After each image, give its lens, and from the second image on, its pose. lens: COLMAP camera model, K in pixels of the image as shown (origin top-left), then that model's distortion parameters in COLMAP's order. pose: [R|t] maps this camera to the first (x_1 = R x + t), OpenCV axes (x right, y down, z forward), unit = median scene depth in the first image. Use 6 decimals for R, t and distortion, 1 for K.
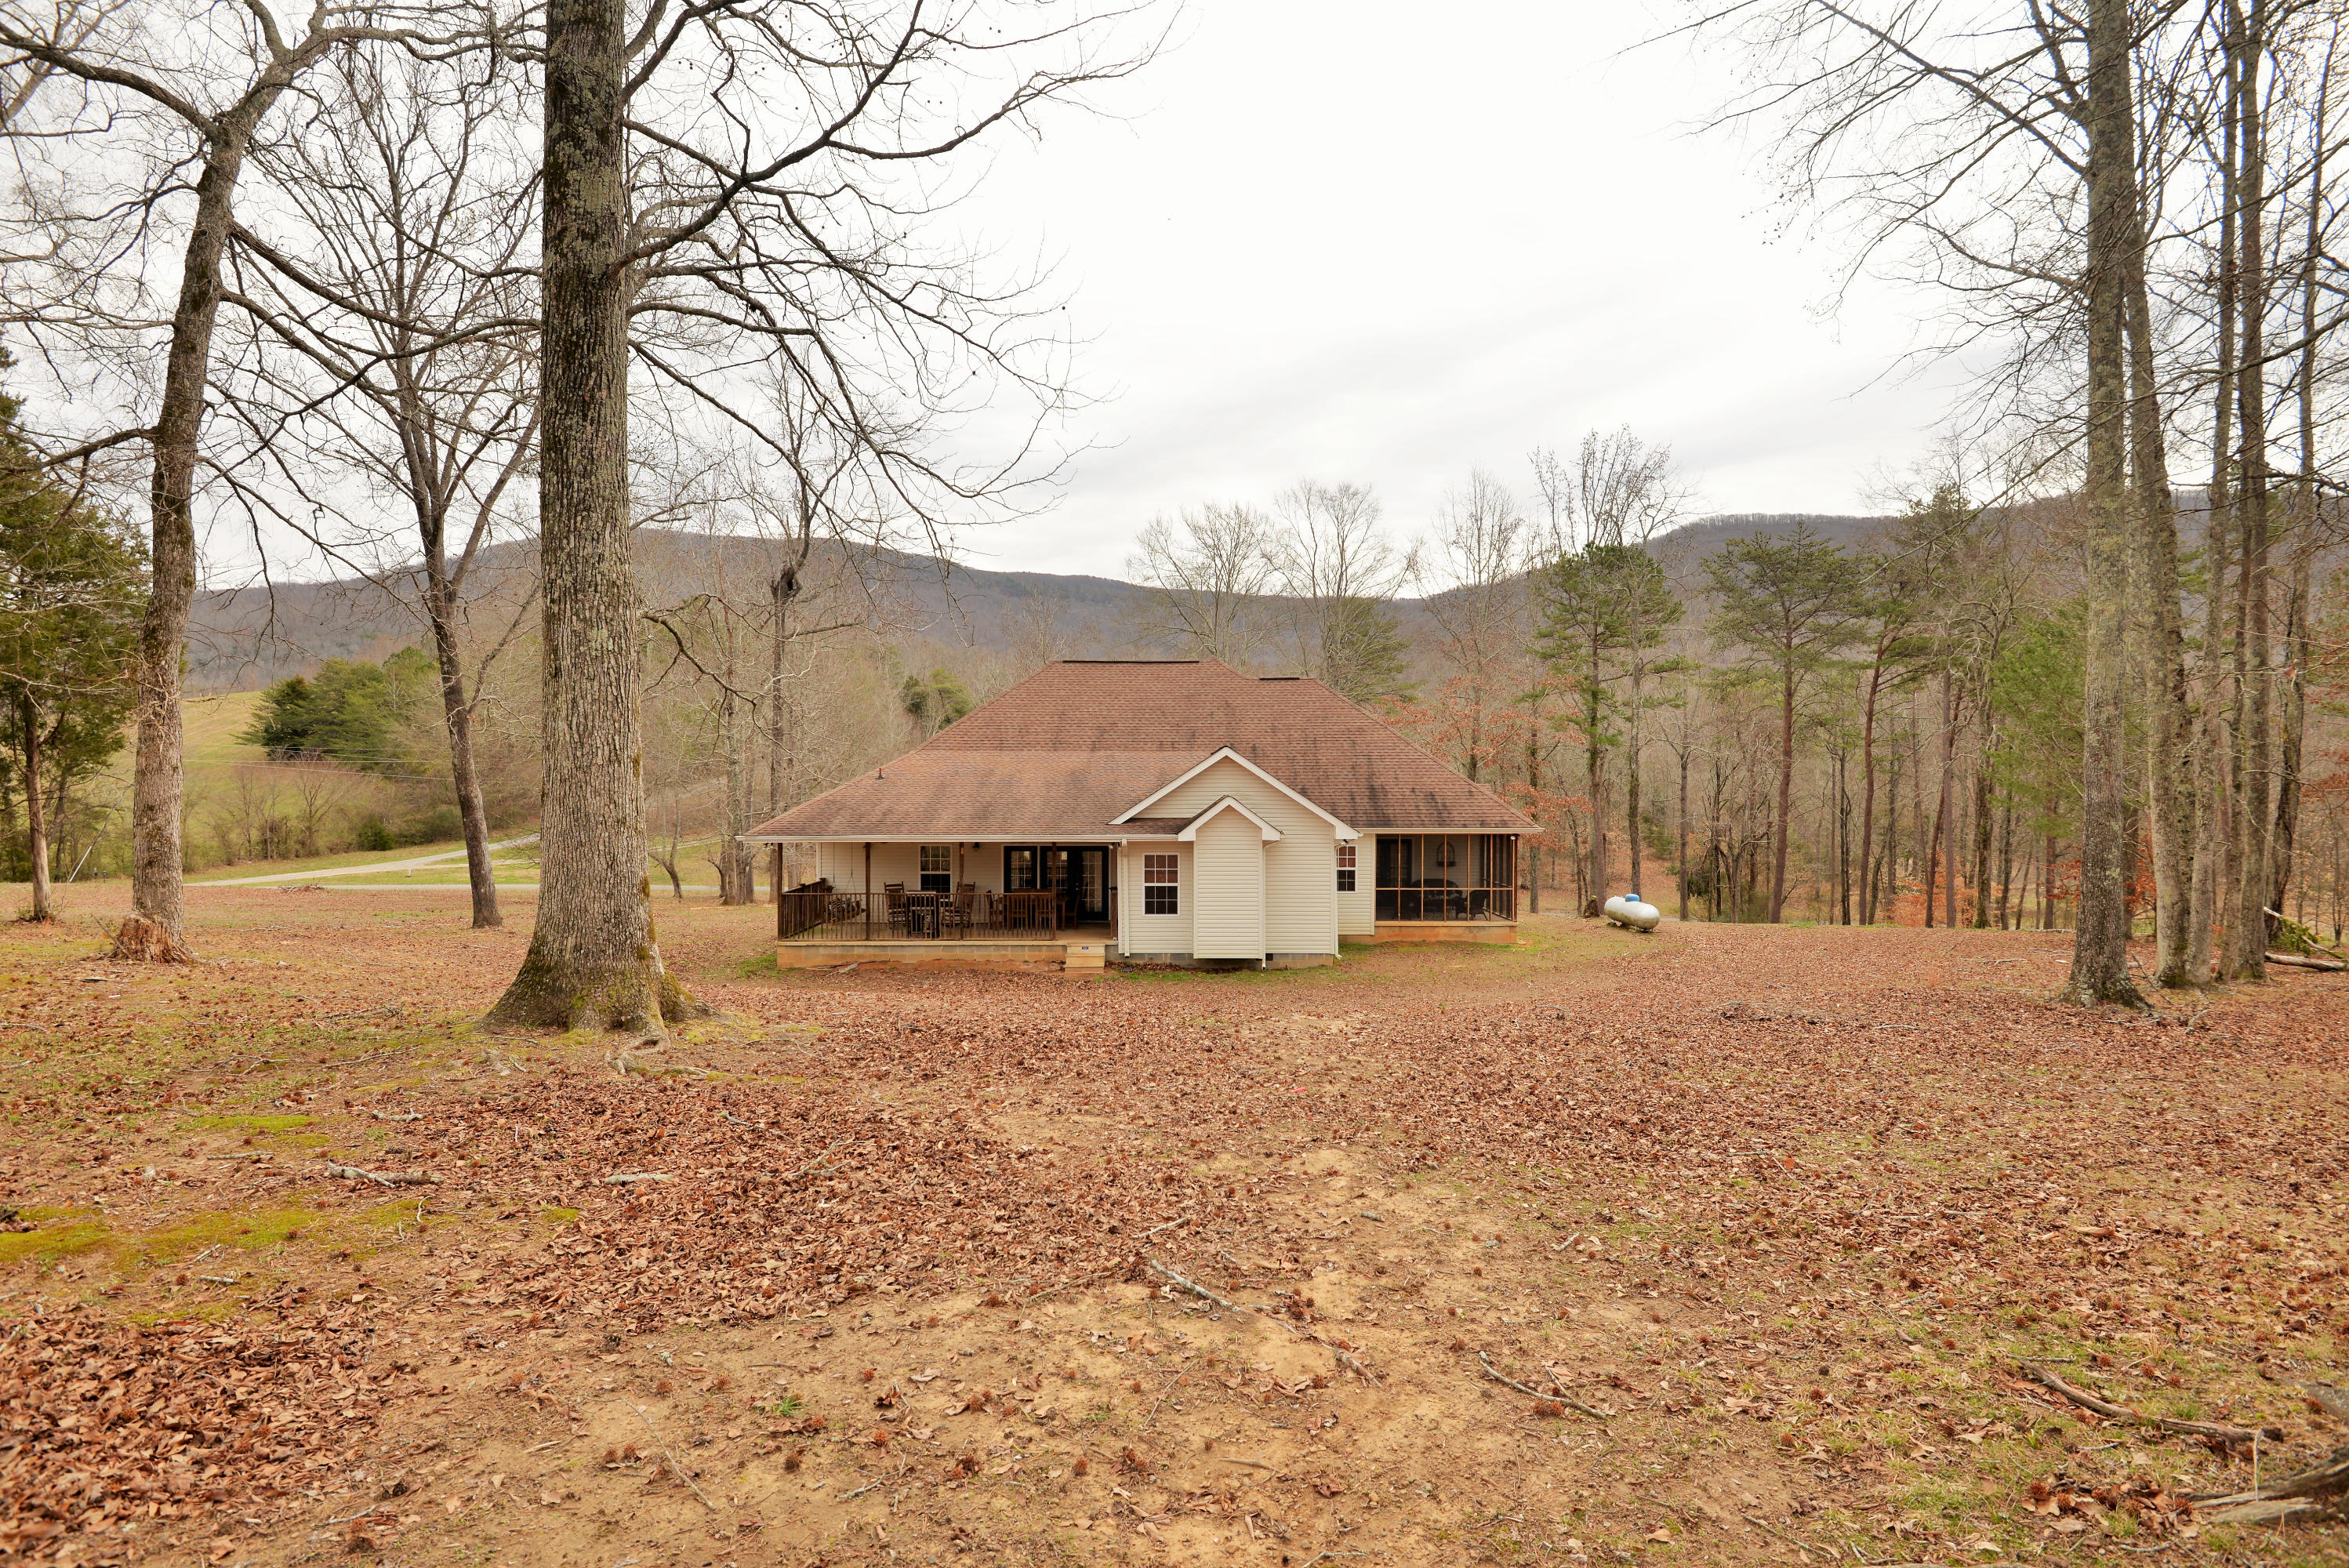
lens RADIAL K [[1094.7, 0, 1166.6], [0, 1094.7, 806.4], [0, 0, 1]] dist [0.000766, -0.023184]
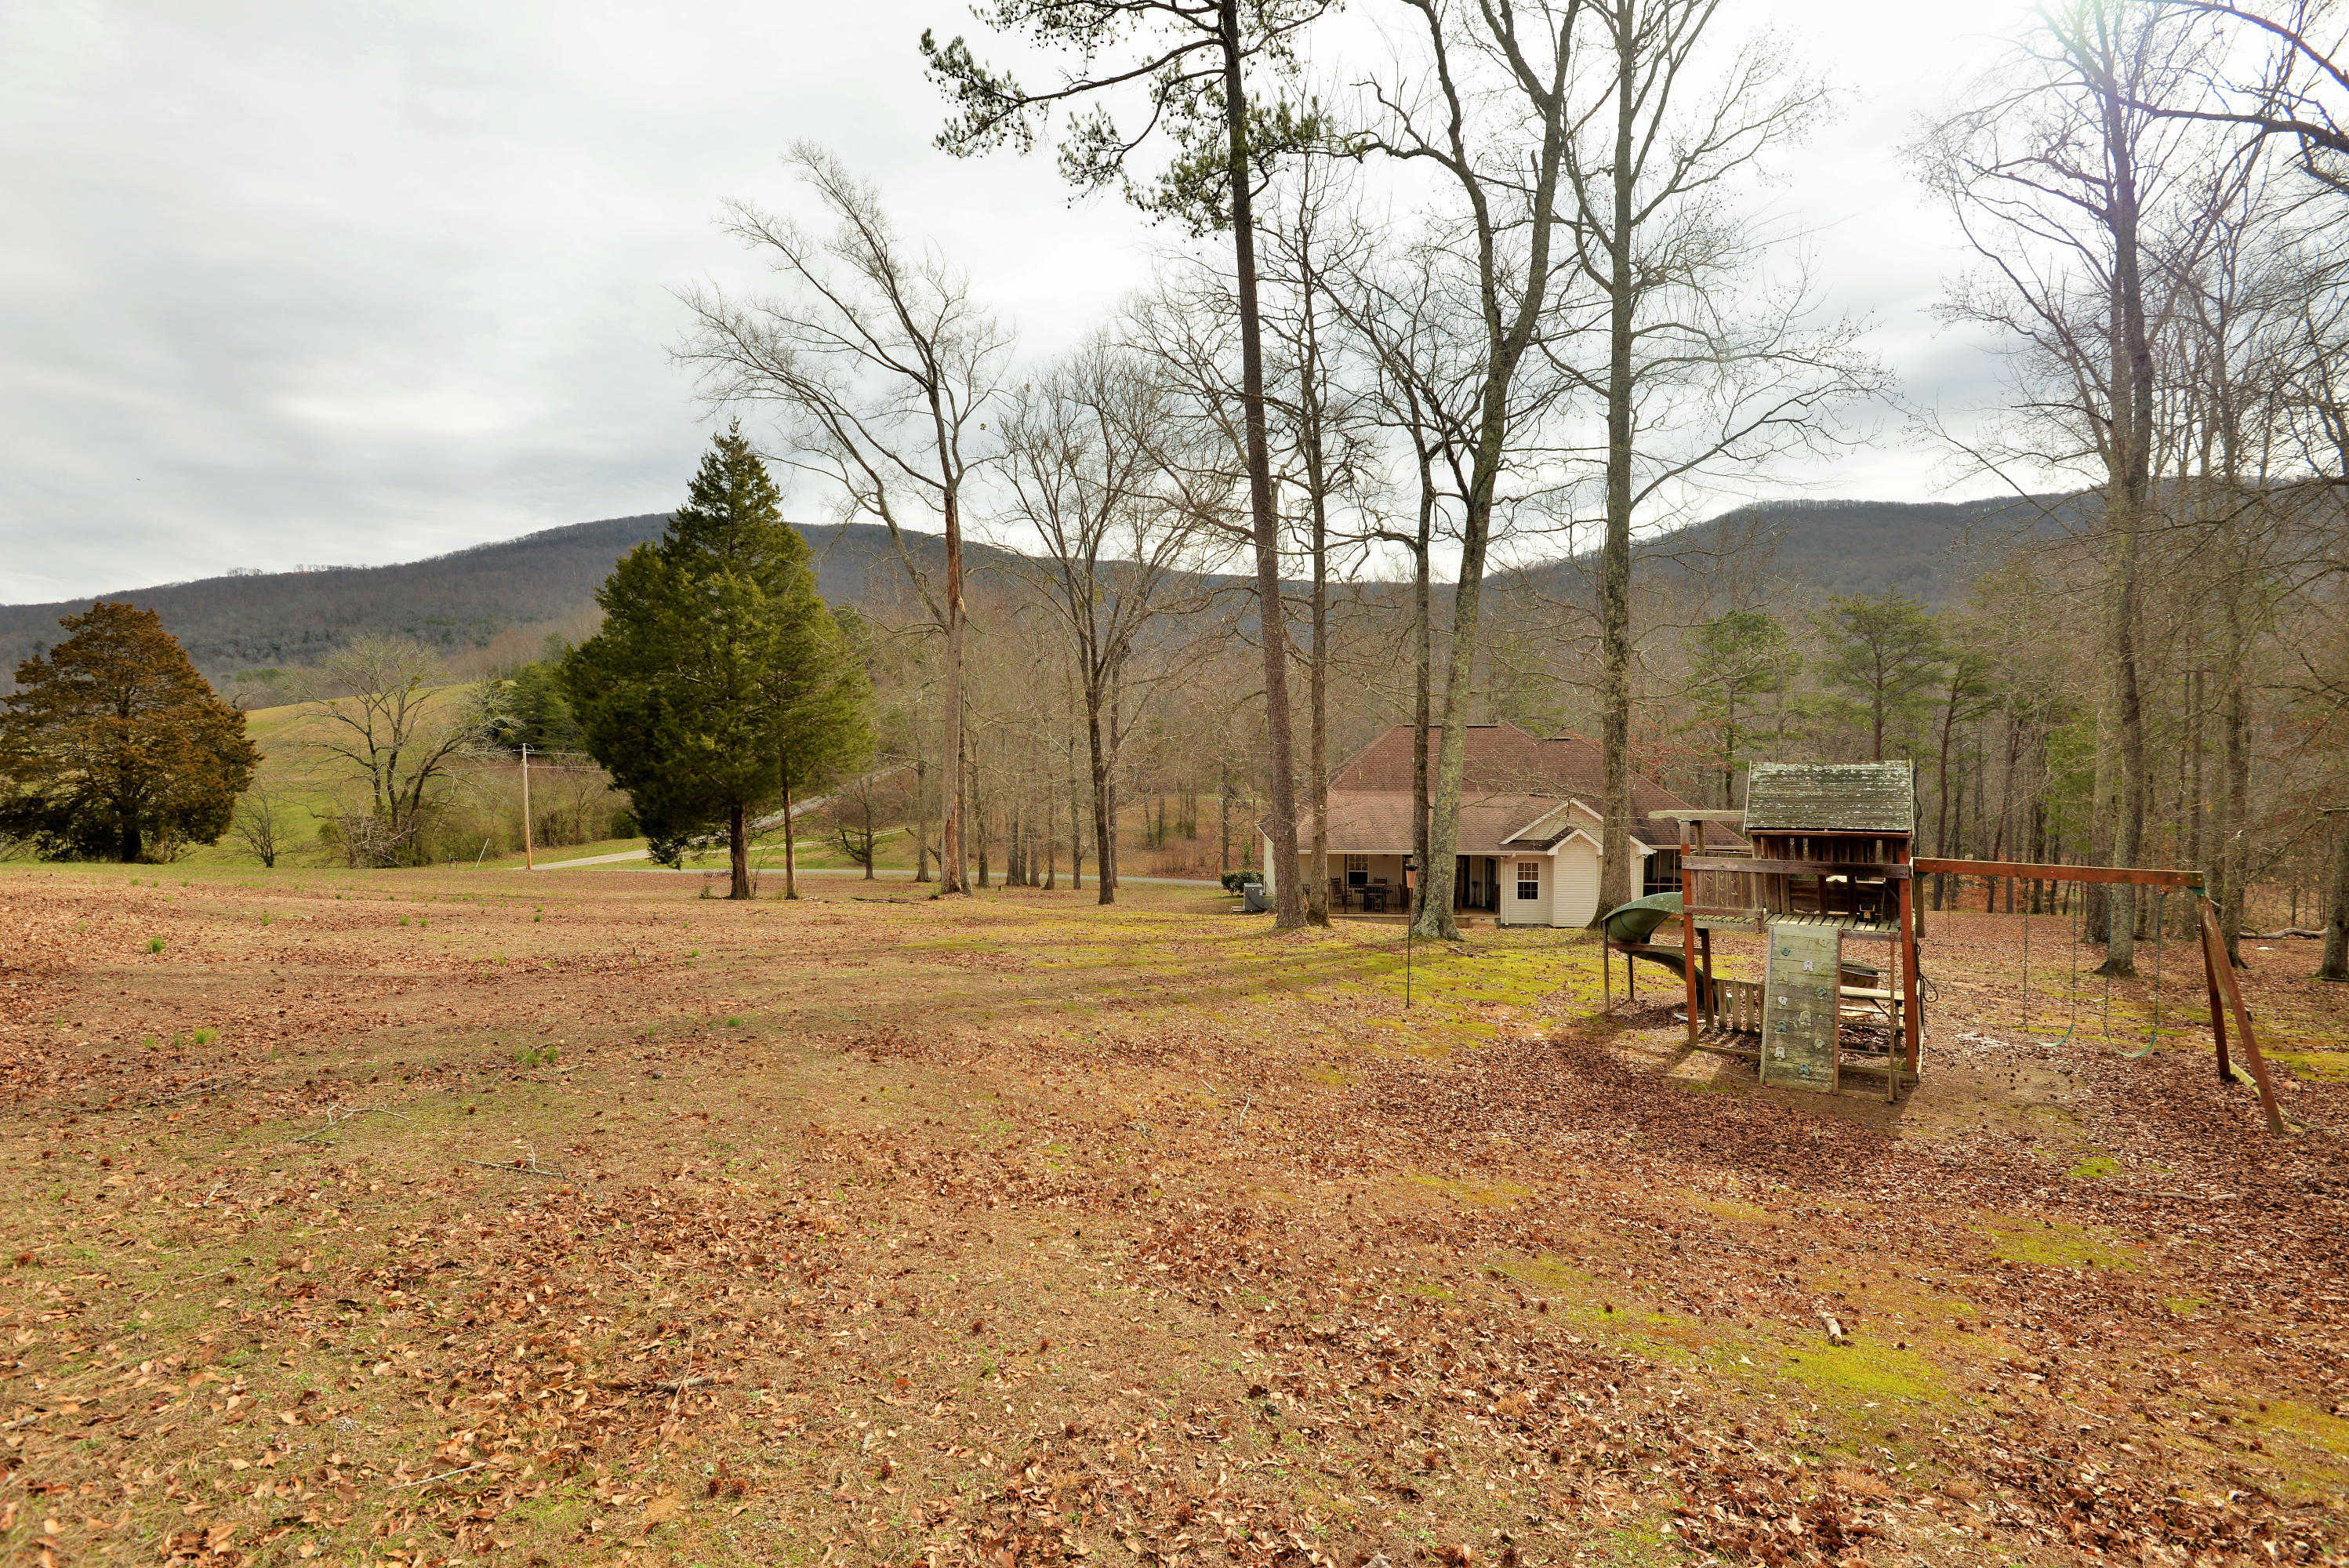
lens RADIAL K [[1095.2, 0, 1174.1], [0, 1095.2, 808.1], [0, 0, 1]] dist [-0.001589, -0.026370]
pose [[0.999668, 0.006571, -0.024927, -0.196688], [-0.006181, 0.999858, 0.015679, -0.023492], [0.025026, -0.015520, 0.999566, -0.251506]]
